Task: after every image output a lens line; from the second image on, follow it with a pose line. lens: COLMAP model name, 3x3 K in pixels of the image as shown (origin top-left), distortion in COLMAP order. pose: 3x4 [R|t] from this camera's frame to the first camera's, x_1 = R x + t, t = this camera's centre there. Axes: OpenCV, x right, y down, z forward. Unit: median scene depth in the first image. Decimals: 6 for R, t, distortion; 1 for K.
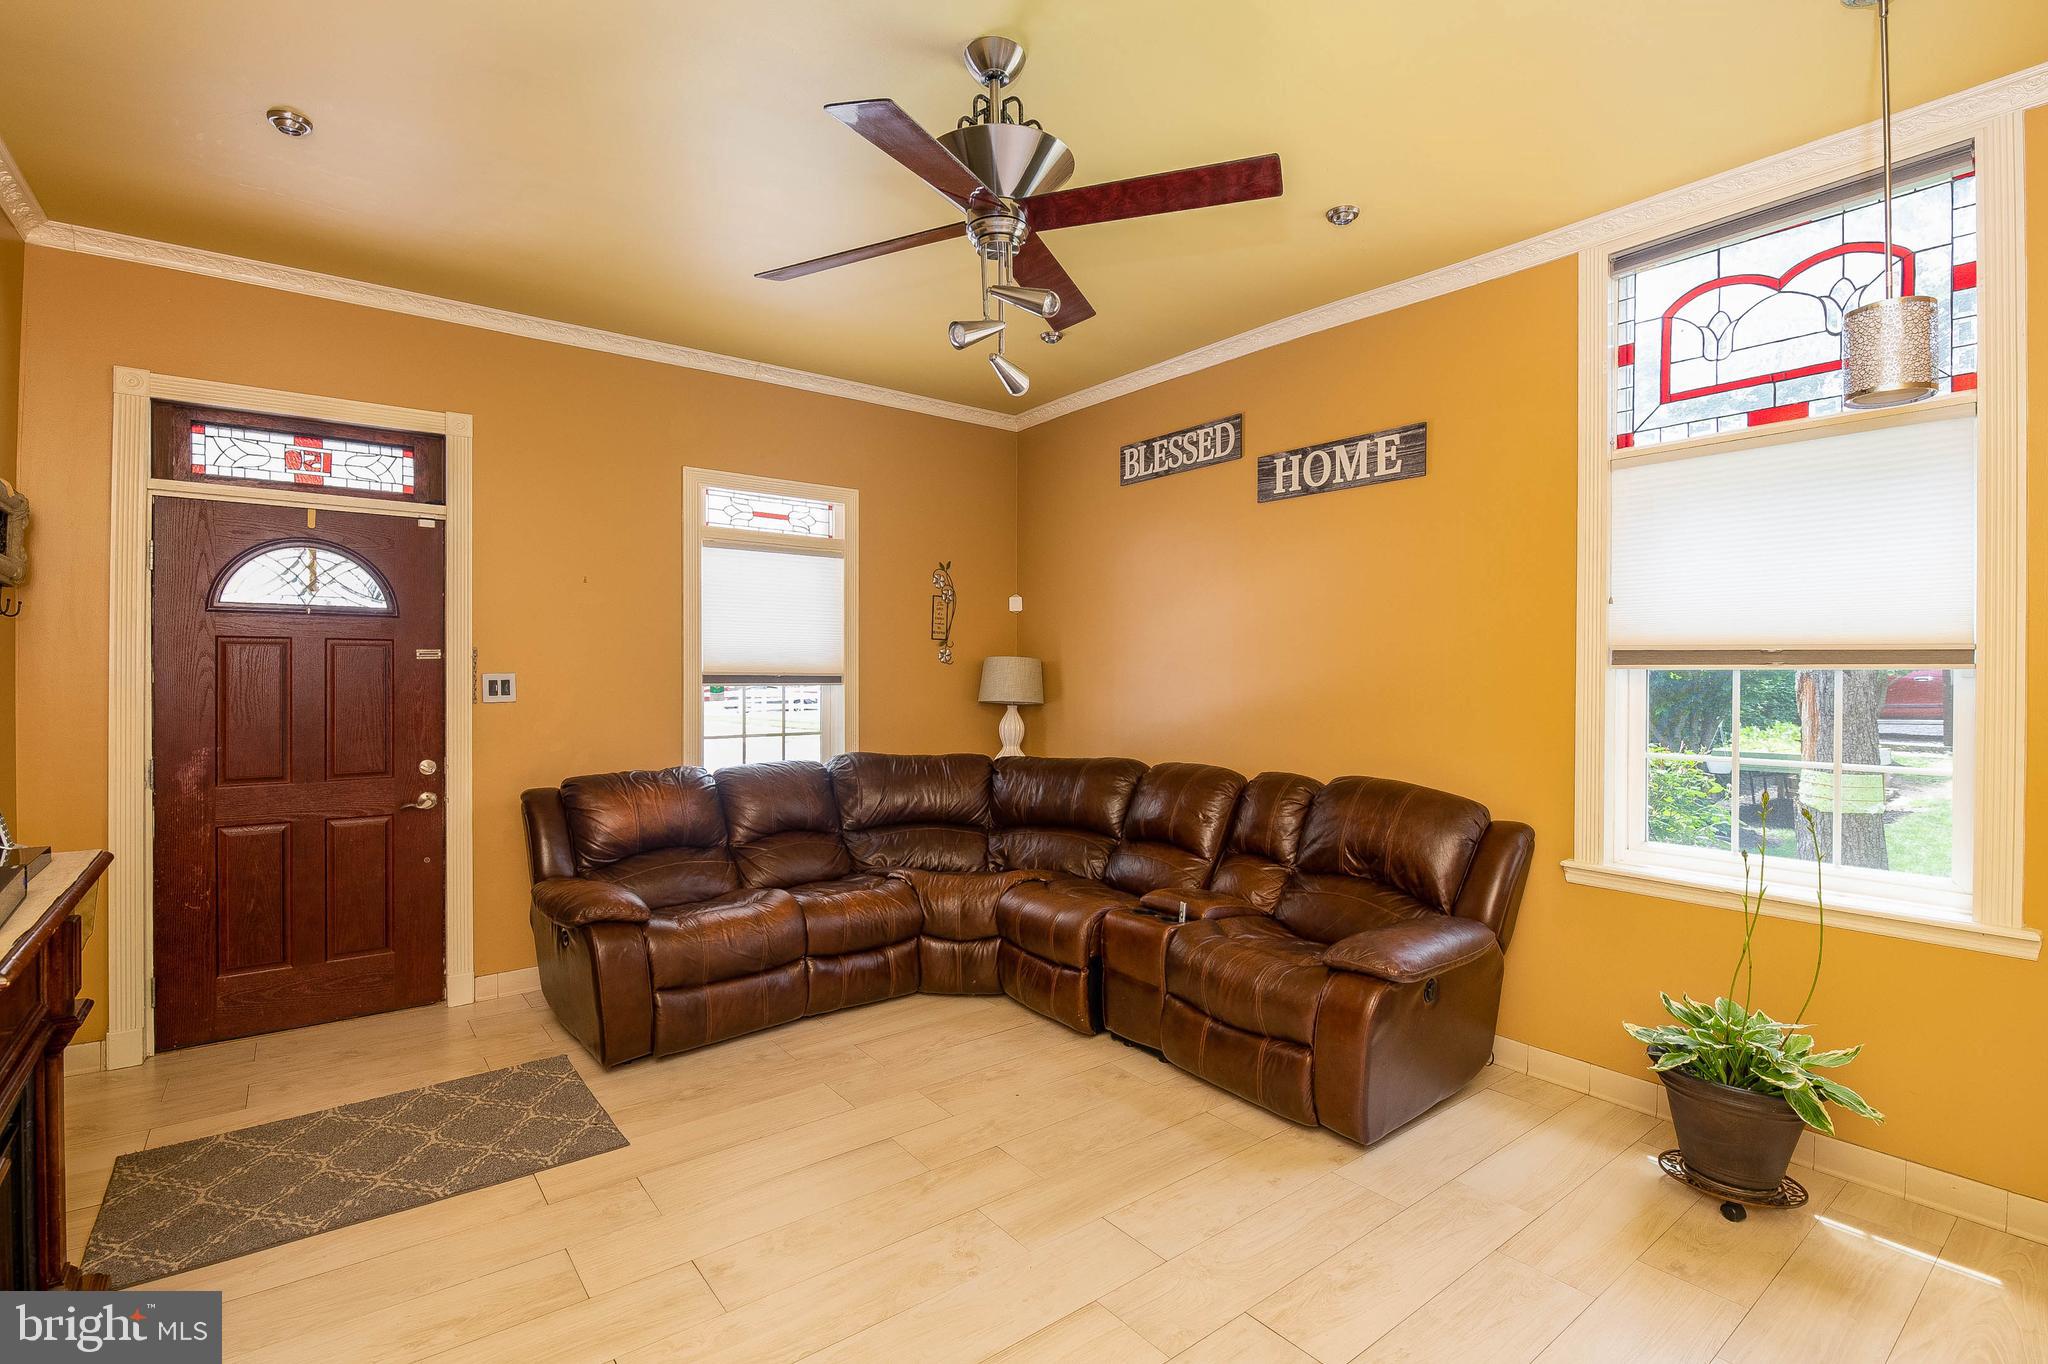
lens RADIAL K [[952.4, 0, 1013.2], [0, 952.4, 671.4], [0, 0, 1]] dist [0.015106, -0.014471]
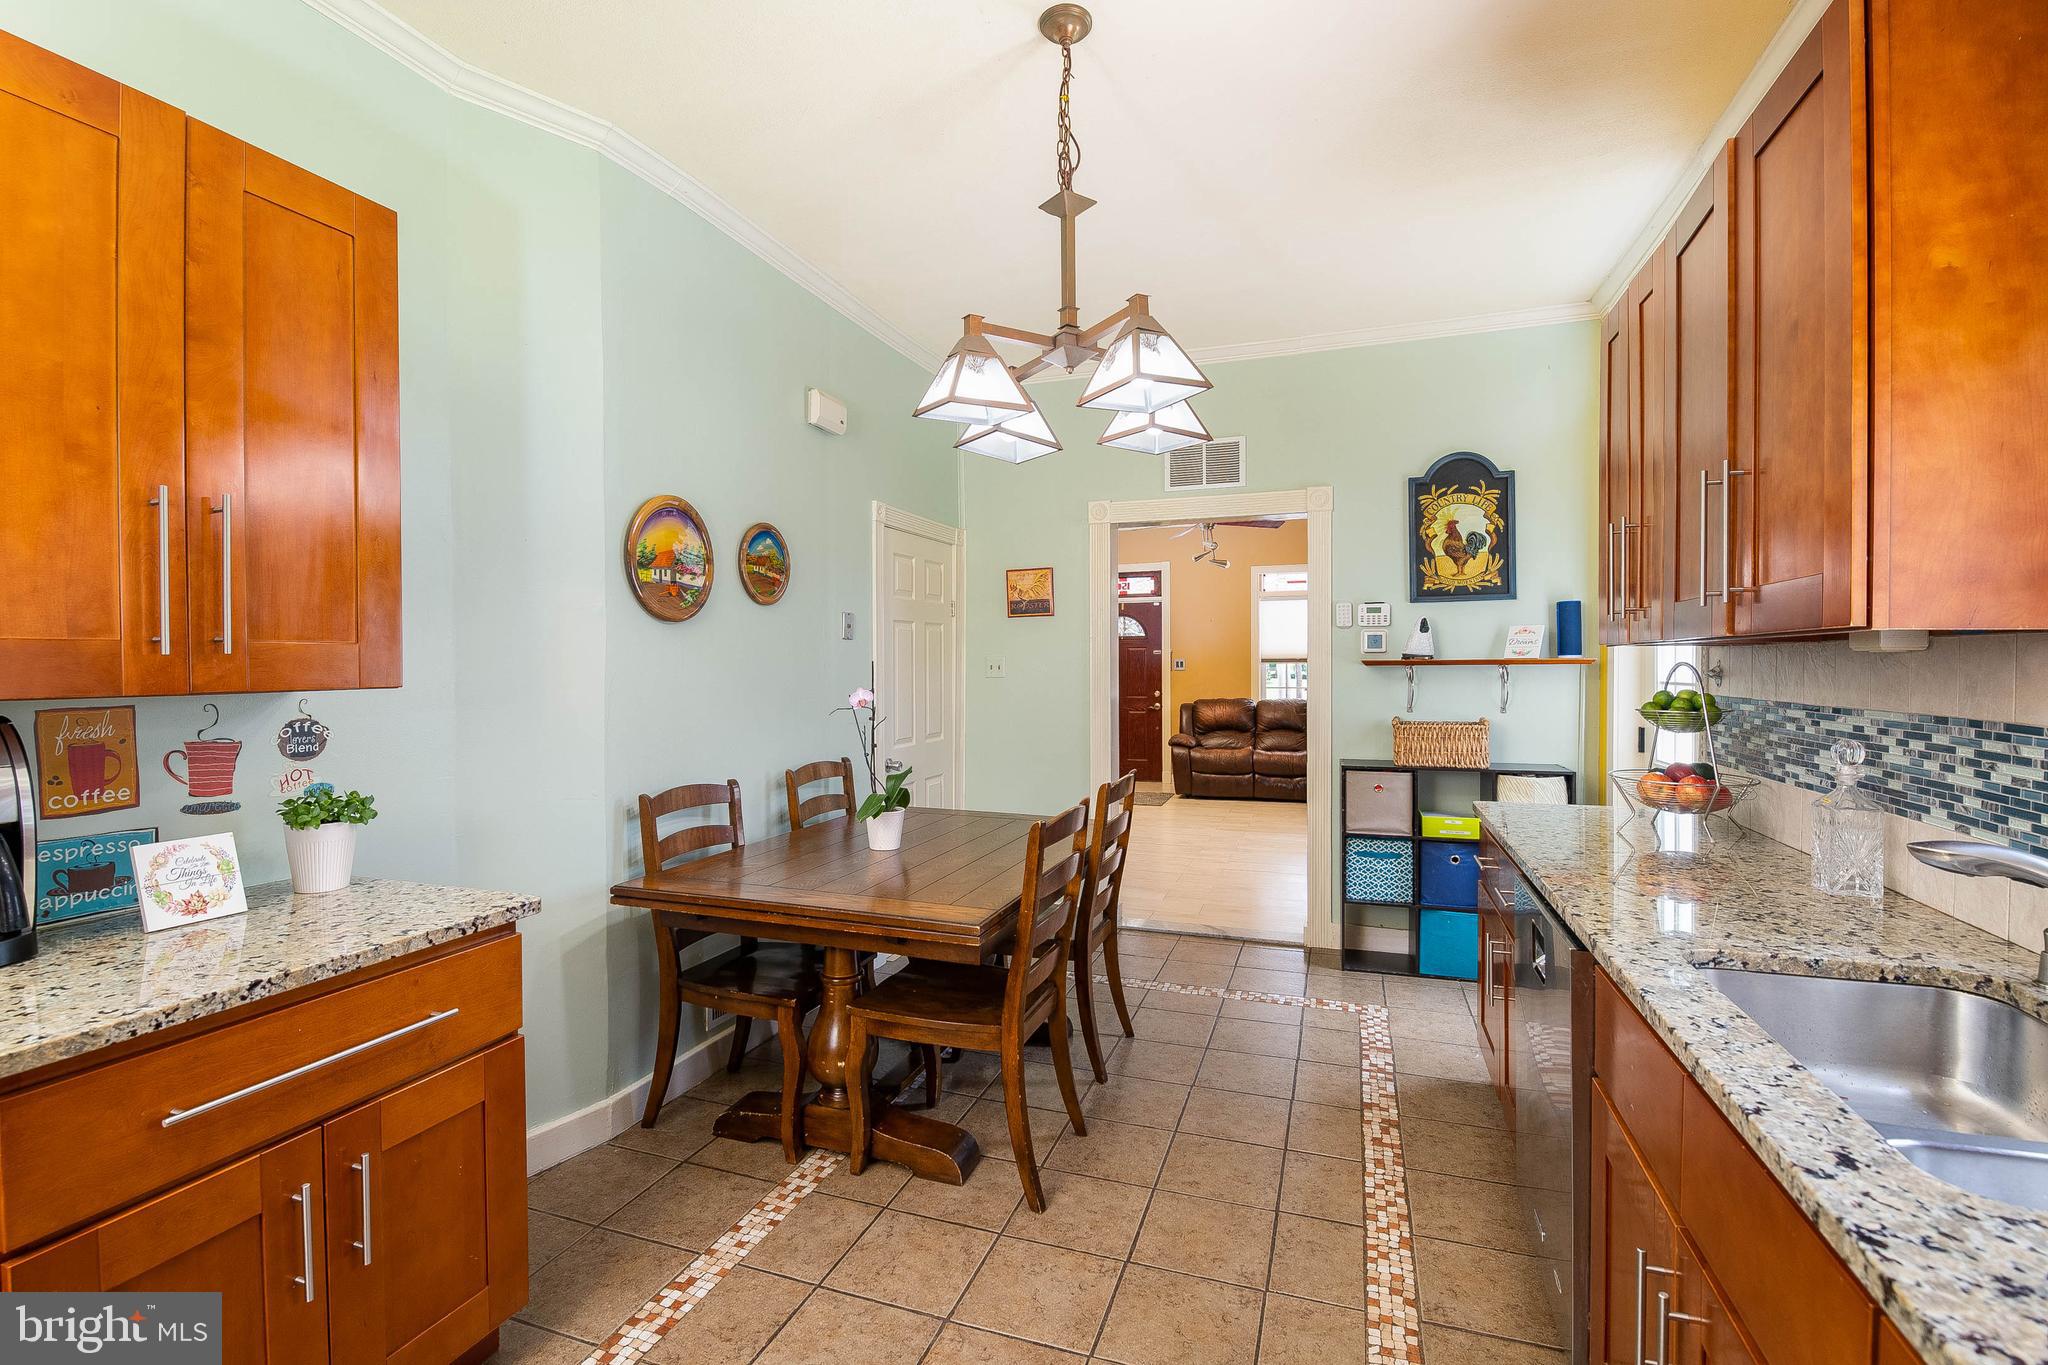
lens RADIAL K [[935.3, 0, 996.8], [0, 935.3, 668.1], [0, 0, 1]] dist [0.016130, -0.012015]
pose [[0.524169, -0.000302, -0.851614, 1.416611], [0.009120, 0.999945, 0.005259, 0.010109], [0.851565, -0.010523, 0.524143, -0.785678]]
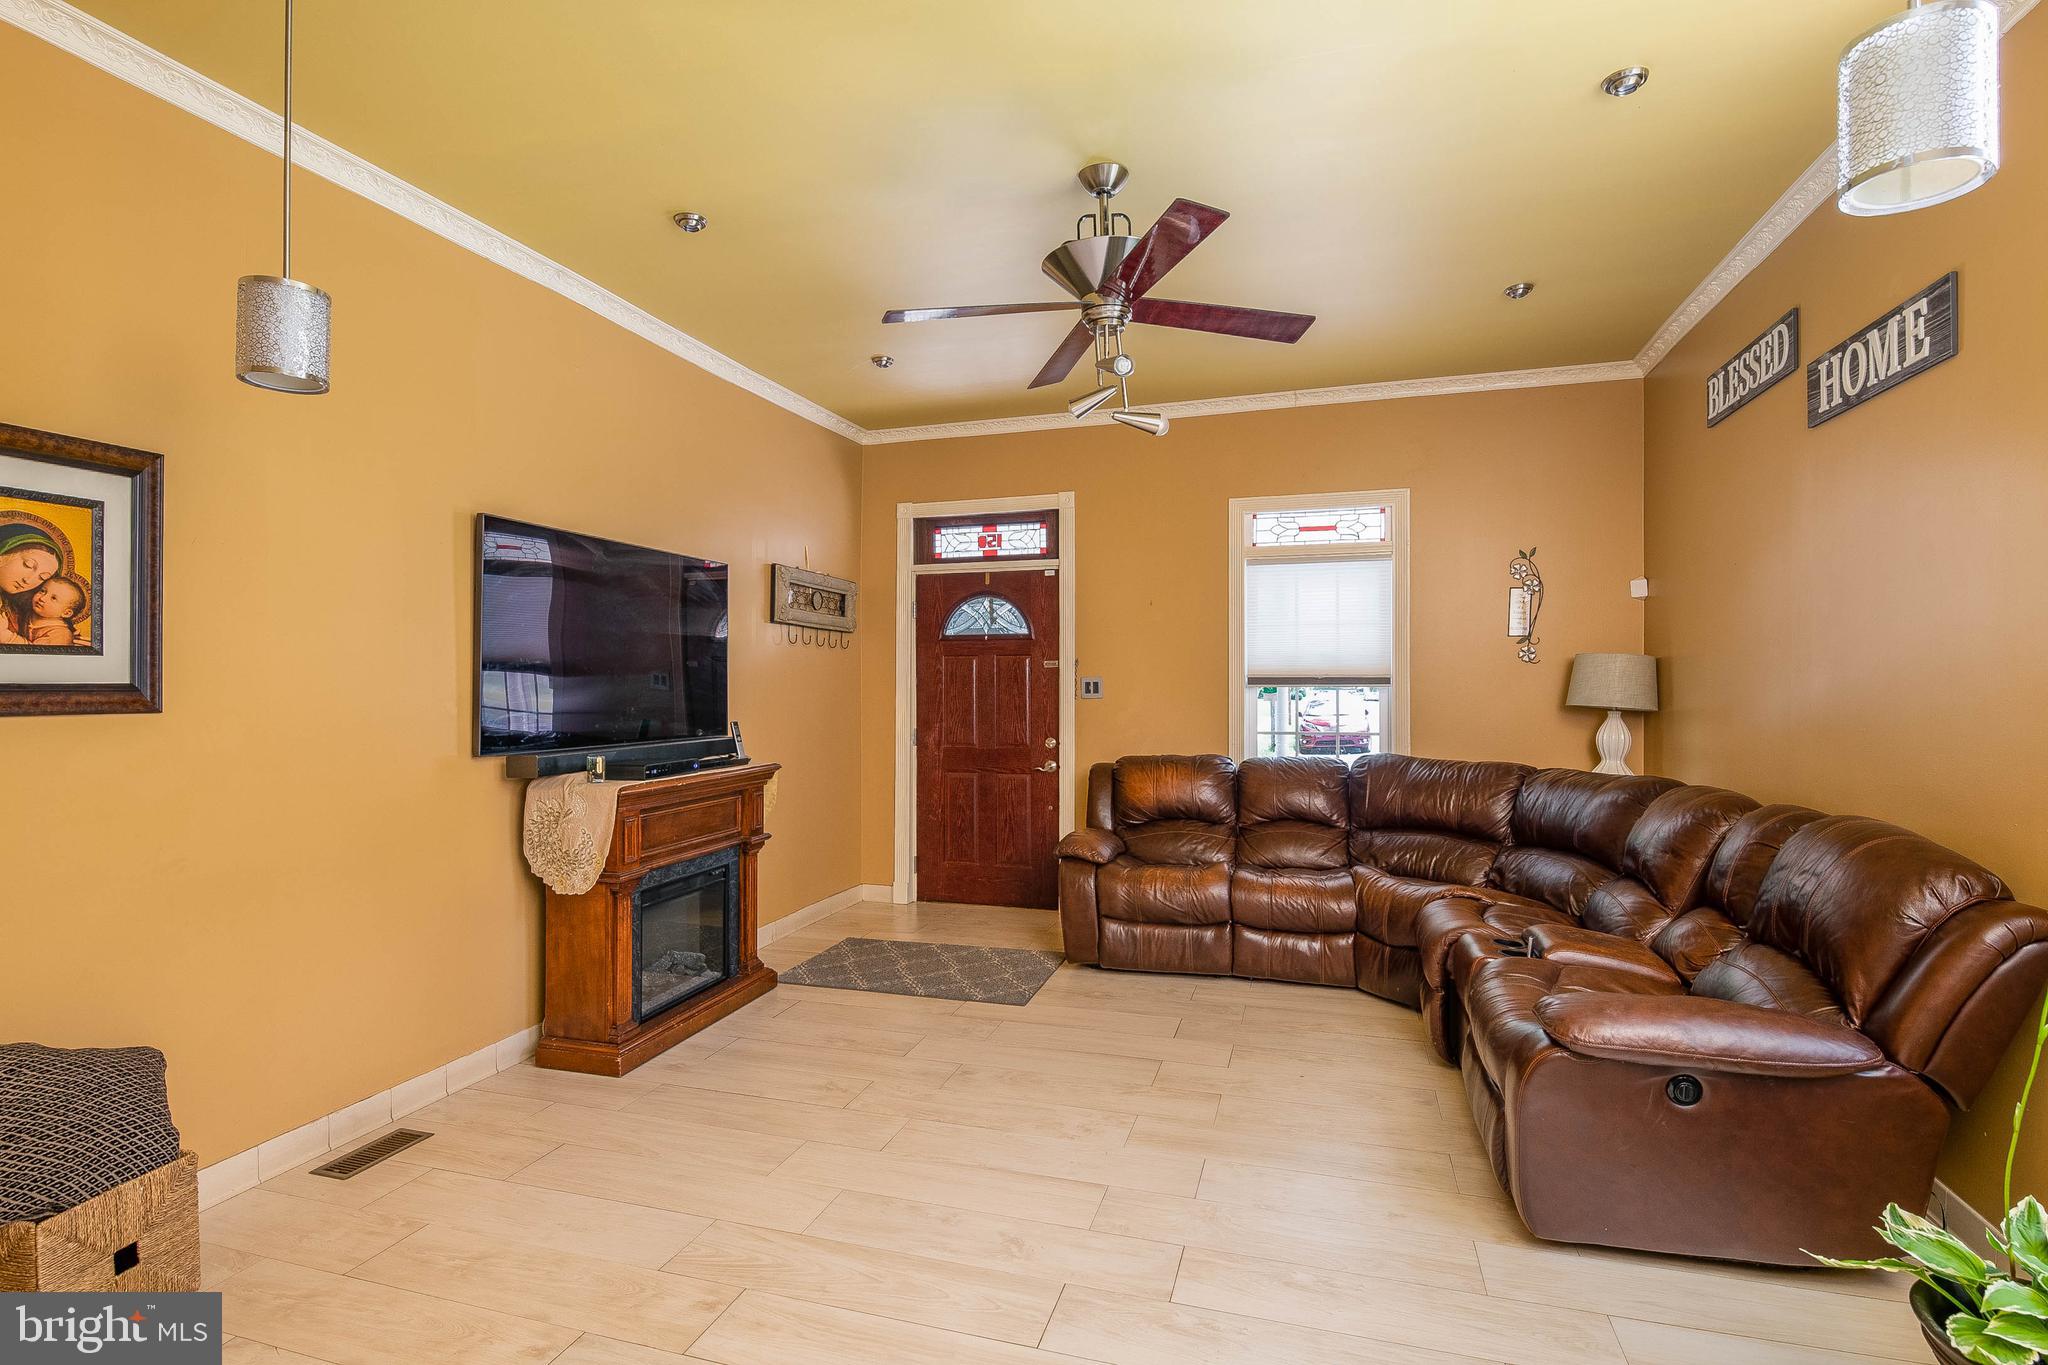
lens RADIAL K [[998.9, 0, 1015.7], [0, 998.9, 674.1], [0, 0, 1]] dist [0.013471, -0.000101]
pose [[0.581366, -0.011294, -0.813564, 0.571713], [0.007834, 0.999935, -0.008283, 0.008960], [0.813605, -0.001558, 0.581416, 0.087414]]
